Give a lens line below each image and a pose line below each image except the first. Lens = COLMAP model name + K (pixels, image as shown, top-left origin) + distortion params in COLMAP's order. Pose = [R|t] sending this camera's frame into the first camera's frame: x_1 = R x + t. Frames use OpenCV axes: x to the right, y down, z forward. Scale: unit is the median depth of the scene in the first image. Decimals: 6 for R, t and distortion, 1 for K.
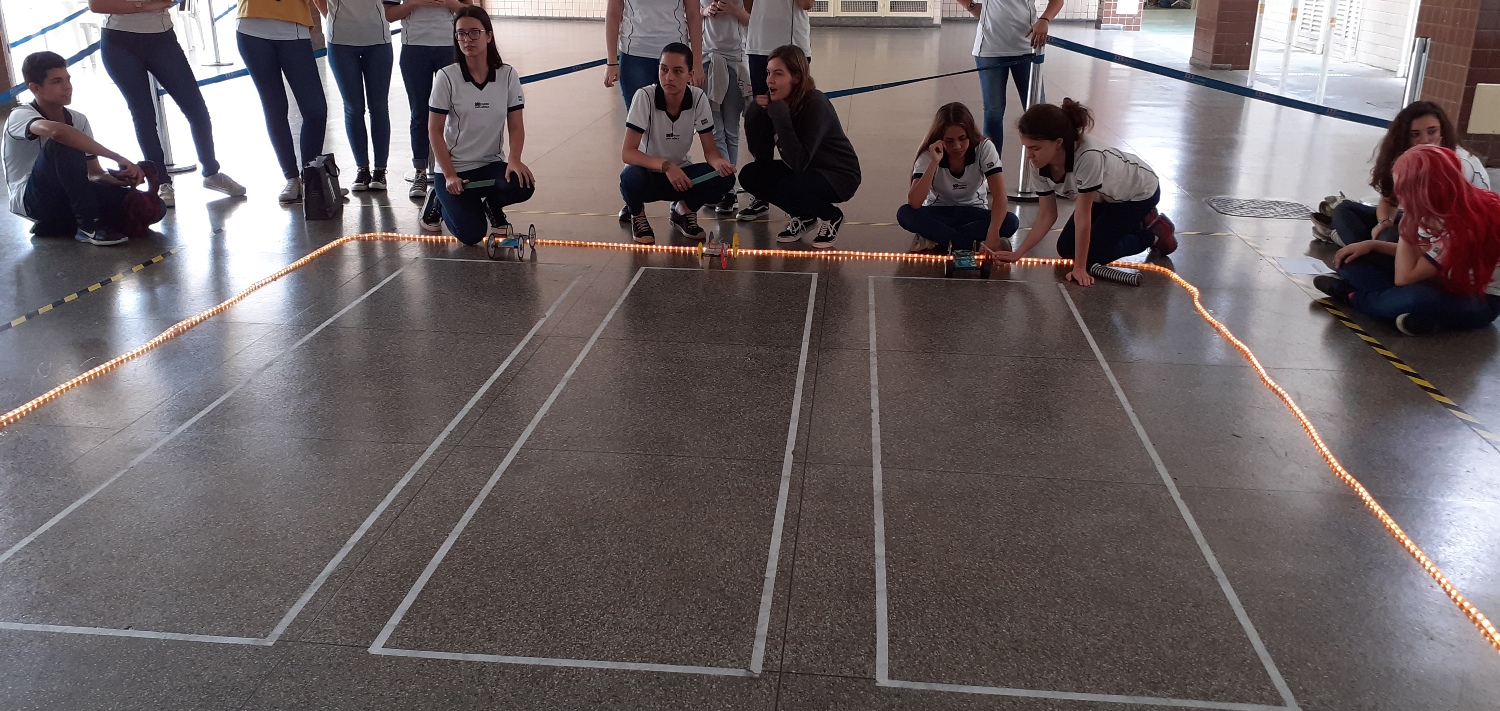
lens RADIAL K [[1229.1, 0, 699.8], [0, 1229.1, 372.3], [0, 0, 1]] dist [0.028428, -0.066153]
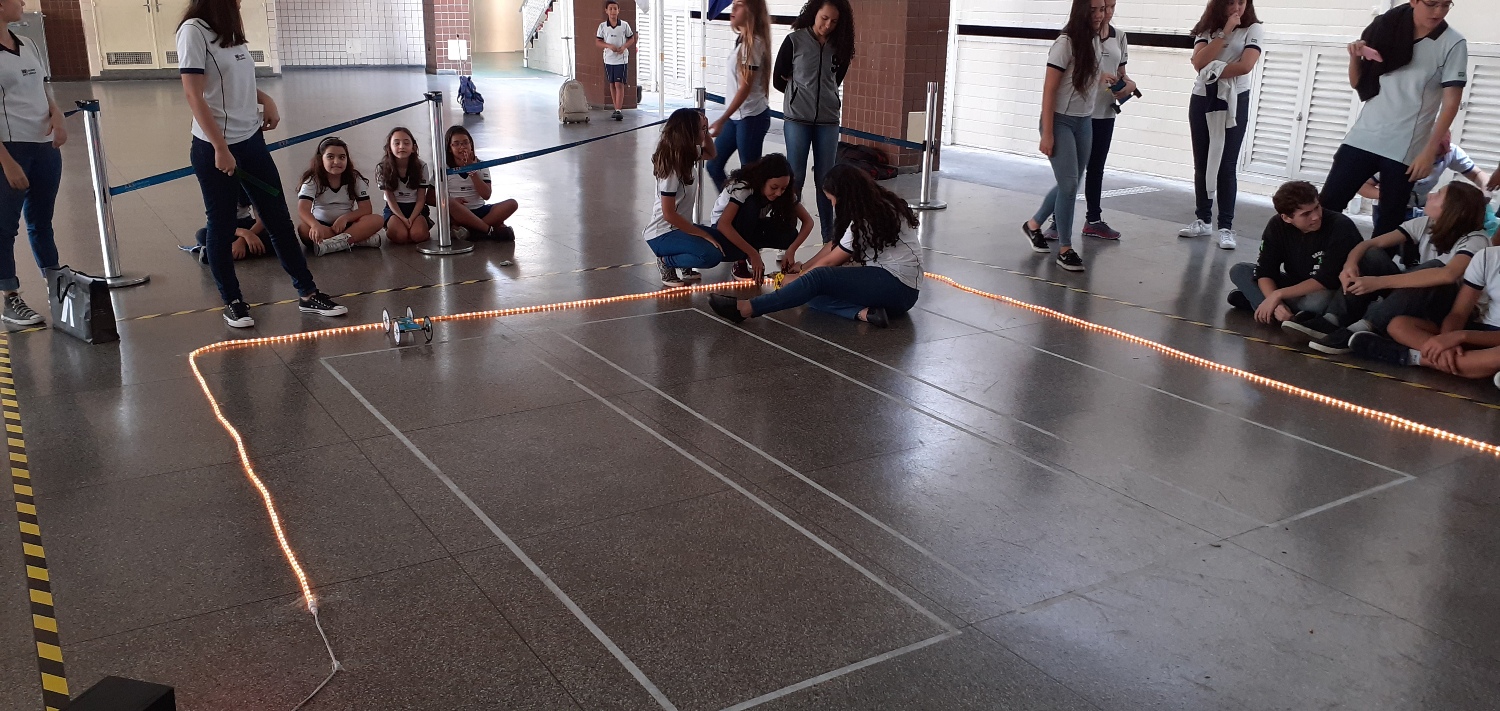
lens RADIAL K [[1229.1, 0, 699.8], [0, 1229.1, 372.3], [0, 0, 1]] dist [0.028428, -0.066153]
pose [[0.783675, -0.177014, 0.595416, -0.640101], [0.192355, 0.980576, 0.038347, -0.068073], [-0.590638, 0.084480, 0.802502, 0.074022]]
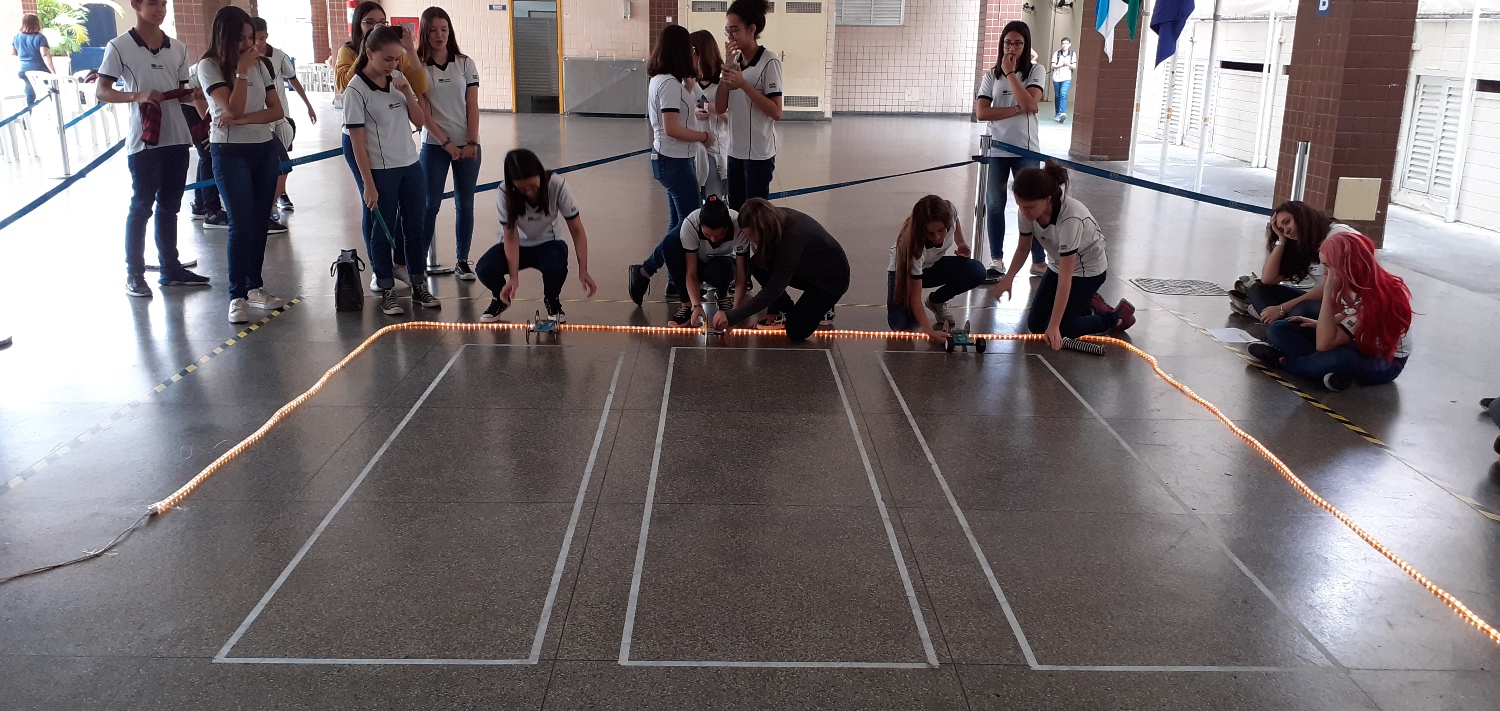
lens RADIAL K [[1218.6, 0, 685.4], [0, 1218.6, 358.0], [0, 0, 1]] dist [0.039398, -0.098094]
pose [[0.994630, -0.021387, 0.101258, -0.163327], [0.028824, 0.996947, -0.072566, 0.005911], [-0.099396, 0.075095, 0.992210, -0.123394]]
